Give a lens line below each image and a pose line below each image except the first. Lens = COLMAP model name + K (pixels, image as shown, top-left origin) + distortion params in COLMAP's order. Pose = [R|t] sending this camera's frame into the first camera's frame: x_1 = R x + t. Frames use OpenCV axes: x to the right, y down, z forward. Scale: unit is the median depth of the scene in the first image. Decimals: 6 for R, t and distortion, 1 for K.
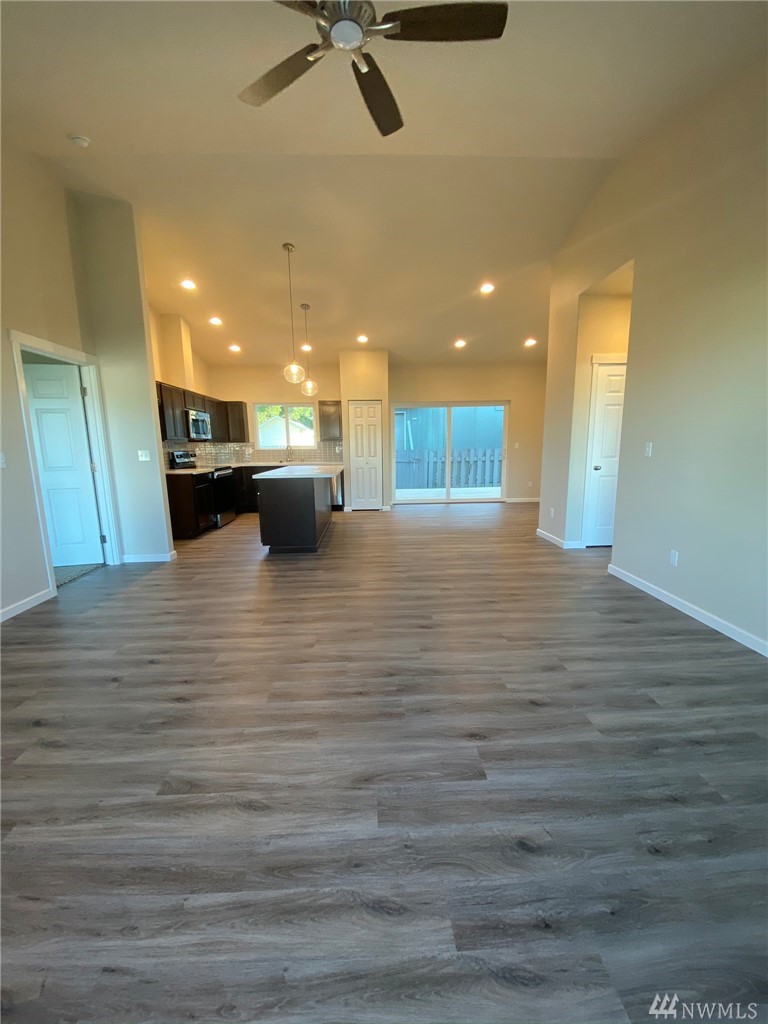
lens RADIAL K [[410.9, 0, 384.3], [0, 410.9, 520.1], [0, 0, 1]] dist [0.023008, -0.021120]
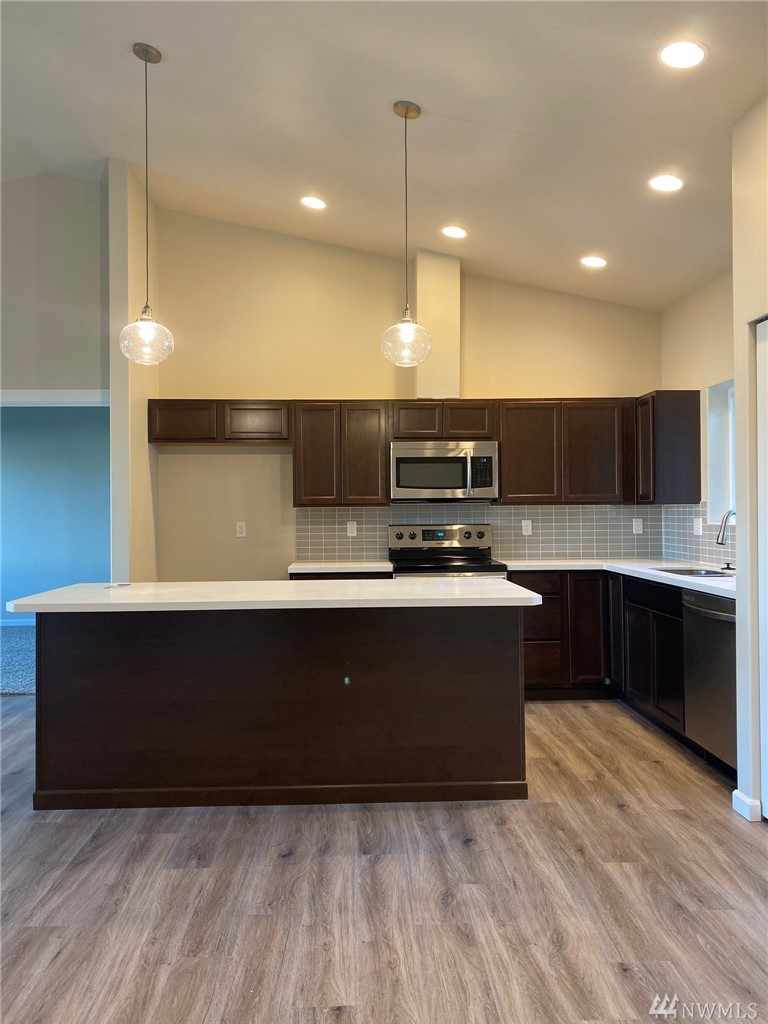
lens RADIAL K [[784.4, 0, 380.0], [0, 784.4, 511.2], [0, 0, 1]] dist [-0.003064, 0.014465]
pose [[-0.002000, 0.013804, -0.999903, 0.583442], [-0.168593, 0.985587, 0.013943, -0.269787], [0.985684, 0.168605, 0.000356, 1.362072]]
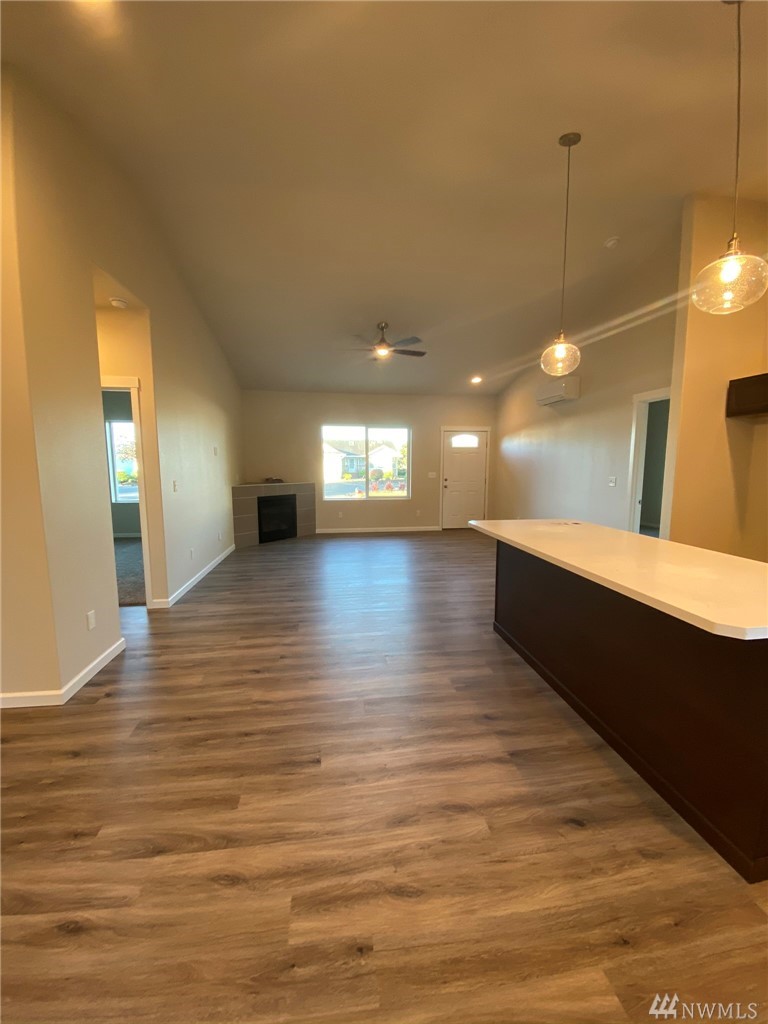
lens RADIAL K [[410.9, 0, 384.3], [0, 410.9, 520.1], [0, 0, 1]] dist [0.023008, -0.021120]
pose [[-0.994420, 0.027412, -0.101866, 0.100058], [-0.005437, 0.951045, 0.309005, -0.350892], [0.105350, 0.307834, -0.945590, 1.727866]]
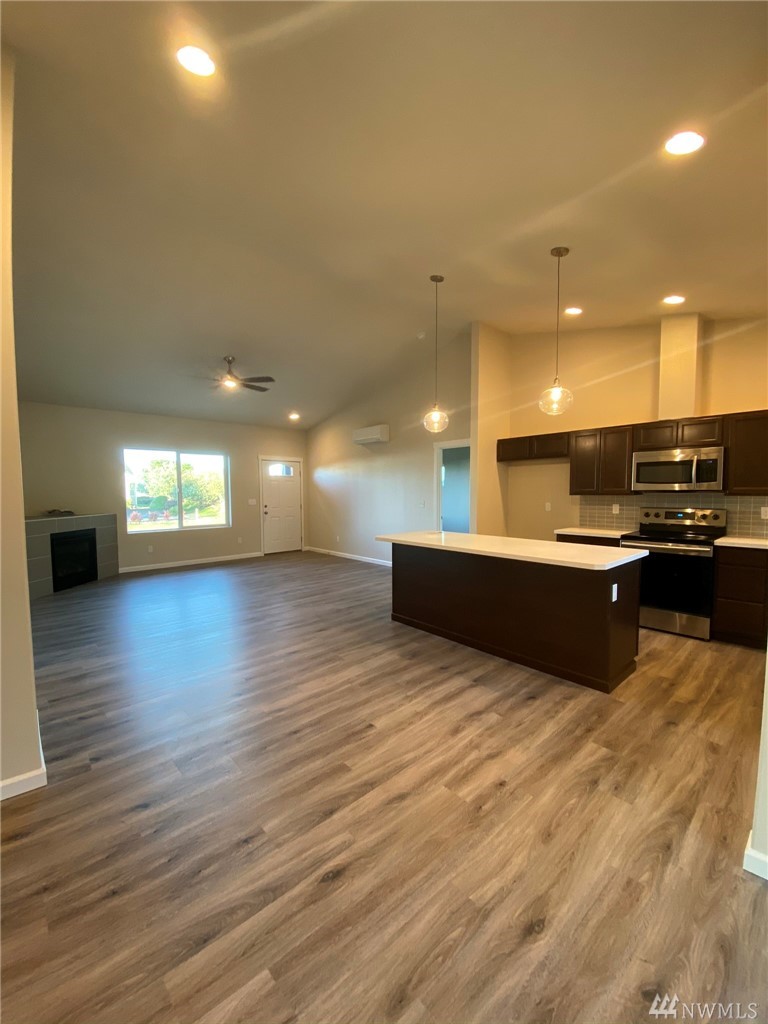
lens RADIAL K [[410.9, 0, 384.3], [0, 410.9, 520.1], [0, 0, 1]] dist [0.023008, -0.021120]
pose [[-0.764499, 0.065049, -0.641335, 0.453484], [-0.097538, 0.971768, 0.214833, -0.360528], [0.637203, 0.226794, -0.736570, 1.741493]]
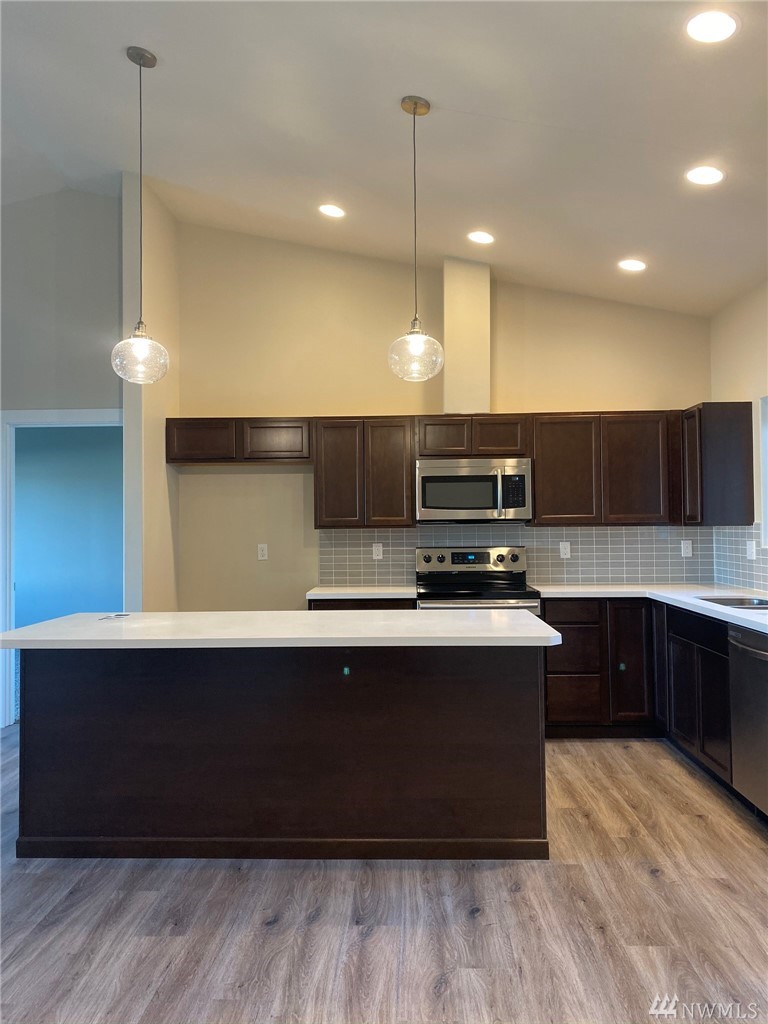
lens RADIAL K [[785.7, 0, 384.0], [0, 785.7, 512.0], [0, 0, 1]] dist [0.001637, 0.002349]
pose [[-0.072399, -0.001317, -0.997375, 0.519132], [-0.165276, 0.986189, 0.010695, -0.291162], [0.983586, 0.165617, -0.071617, 1.409367]]
